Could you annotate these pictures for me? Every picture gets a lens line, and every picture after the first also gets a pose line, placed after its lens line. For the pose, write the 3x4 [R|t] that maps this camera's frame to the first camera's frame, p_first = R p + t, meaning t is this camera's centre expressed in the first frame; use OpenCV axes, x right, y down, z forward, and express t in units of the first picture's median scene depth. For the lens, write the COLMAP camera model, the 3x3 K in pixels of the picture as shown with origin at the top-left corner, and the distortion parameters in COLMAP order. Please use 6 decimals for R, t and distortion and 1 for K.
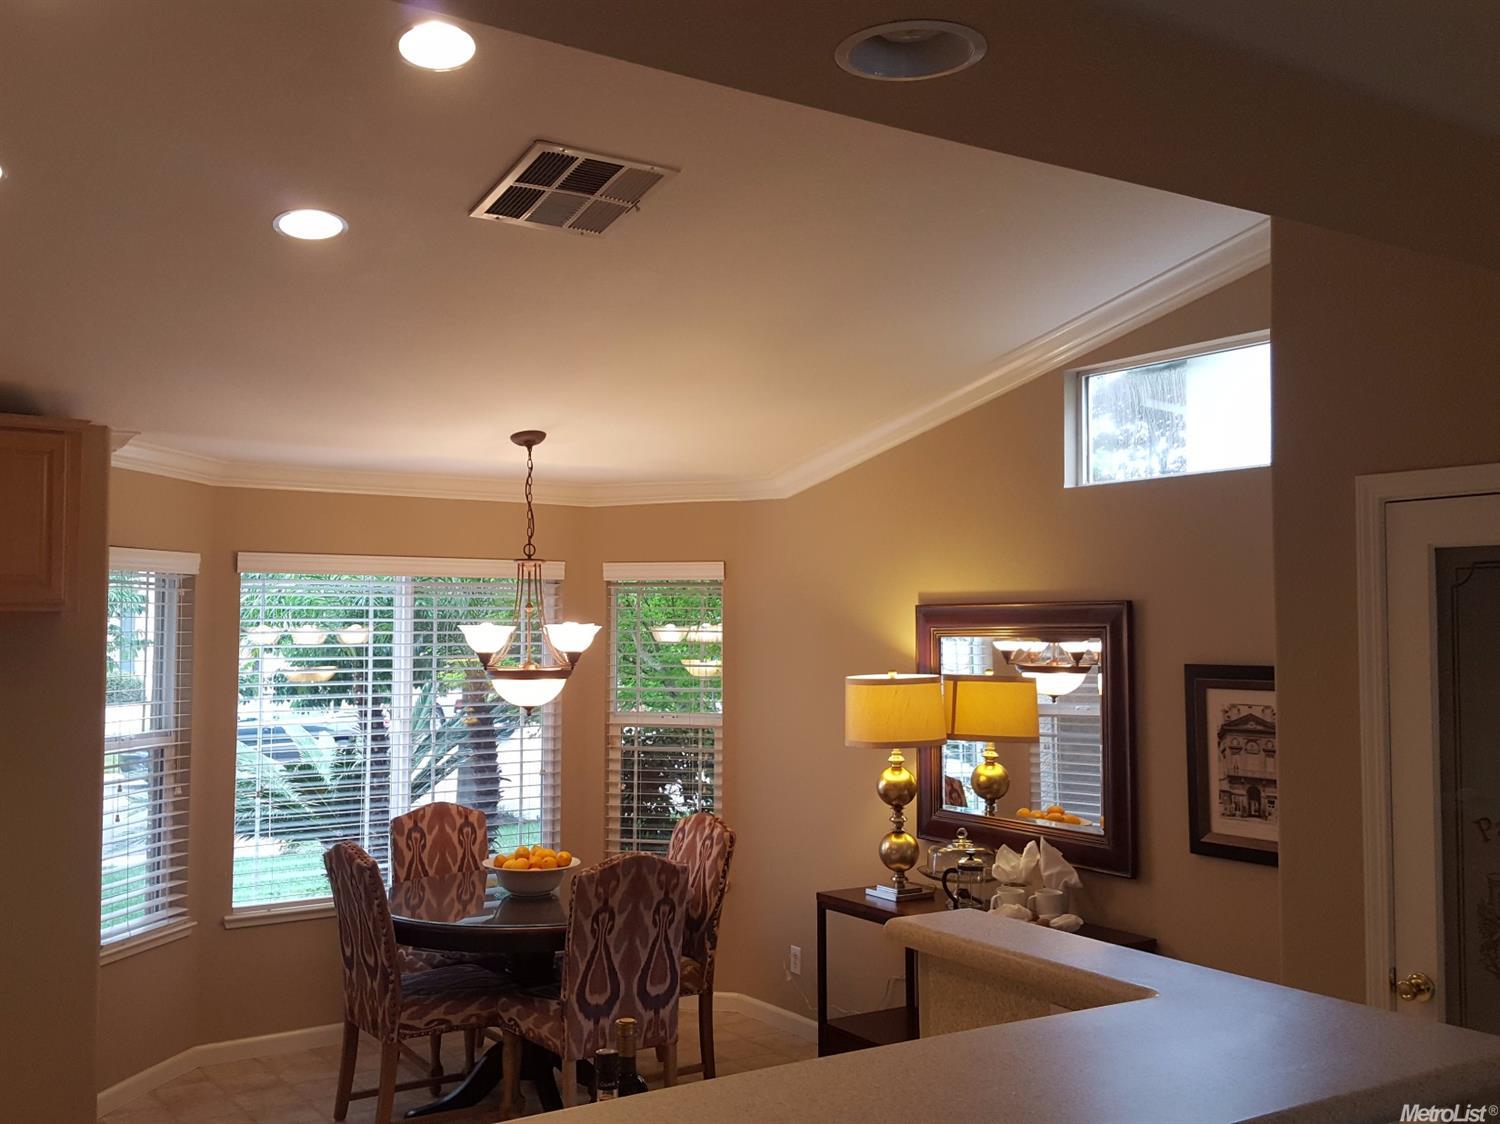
lens RADIAL K [[1444.5, 0, 714.0], [0, 1444.5, 609.8], [0, 0, 1]] dist [0.159863, -0.339559]
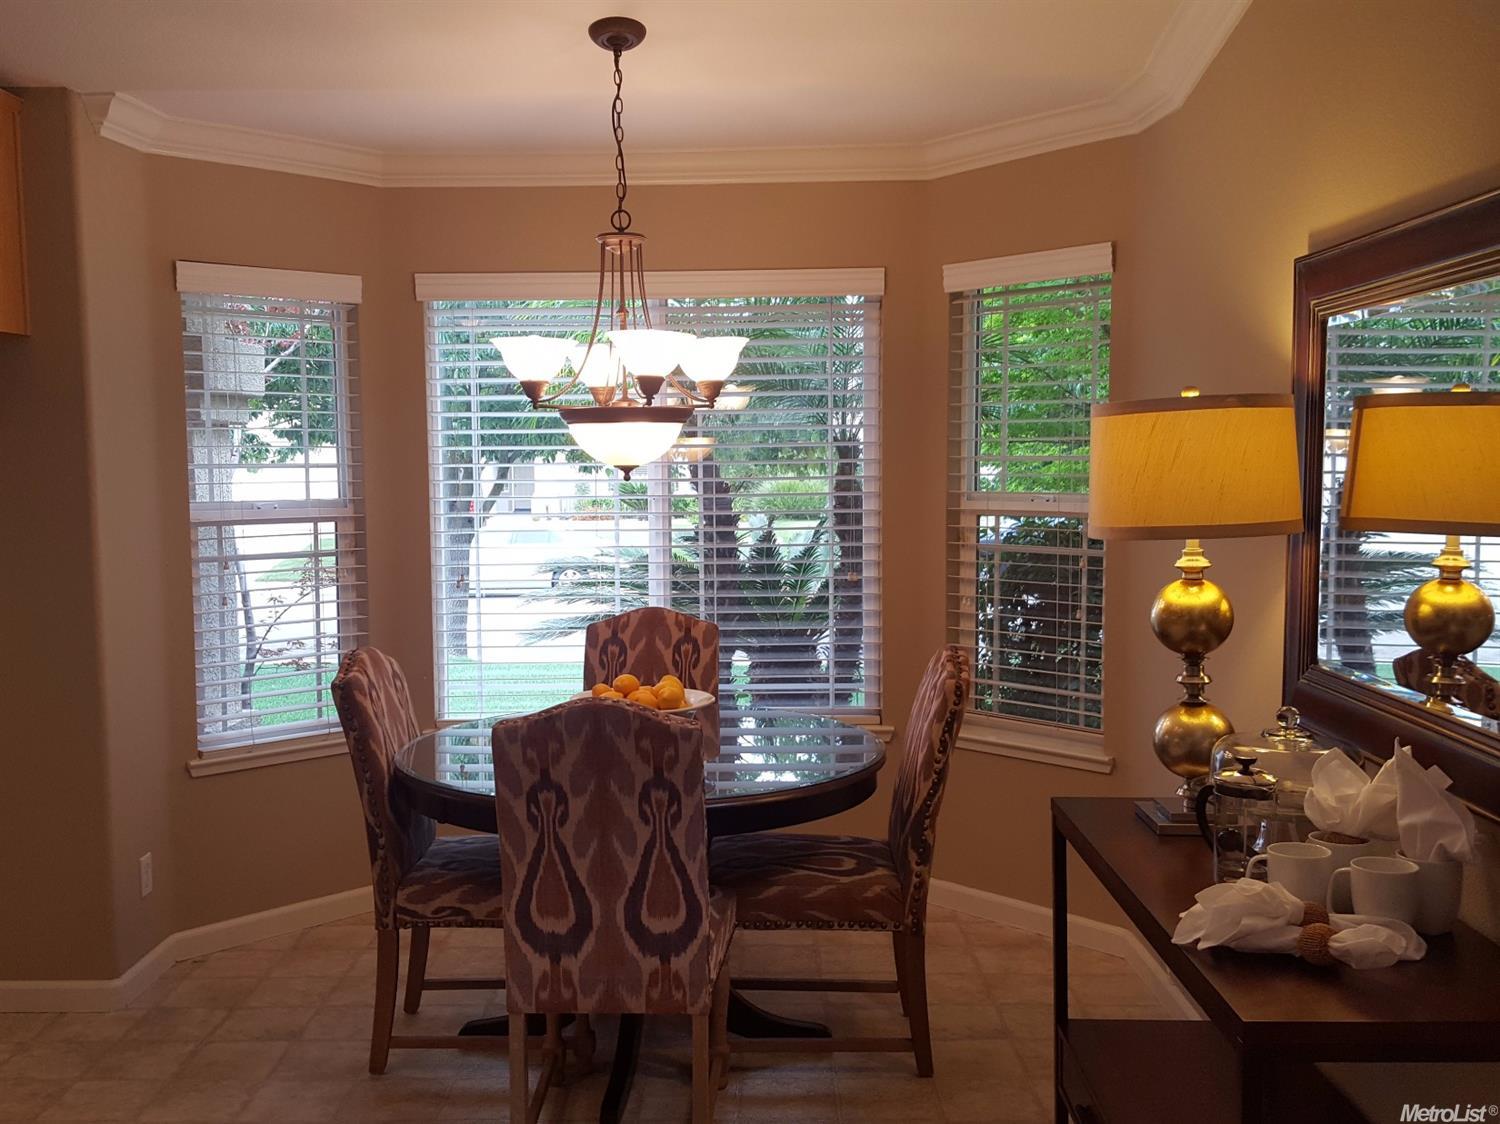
lens RADIAL K [[1444.5, 0, 714.0], [0, 1444.5, 609.8], [0, 0, 1]] dist [0.159863, -0.339559]
pose [[0.826584, 0.050564, -0.560537, 0.295972], [0.019301, 0.992823, 0.118022, 0.058919], [0.562482, -0.108374, 0.819676, 0.513817]]
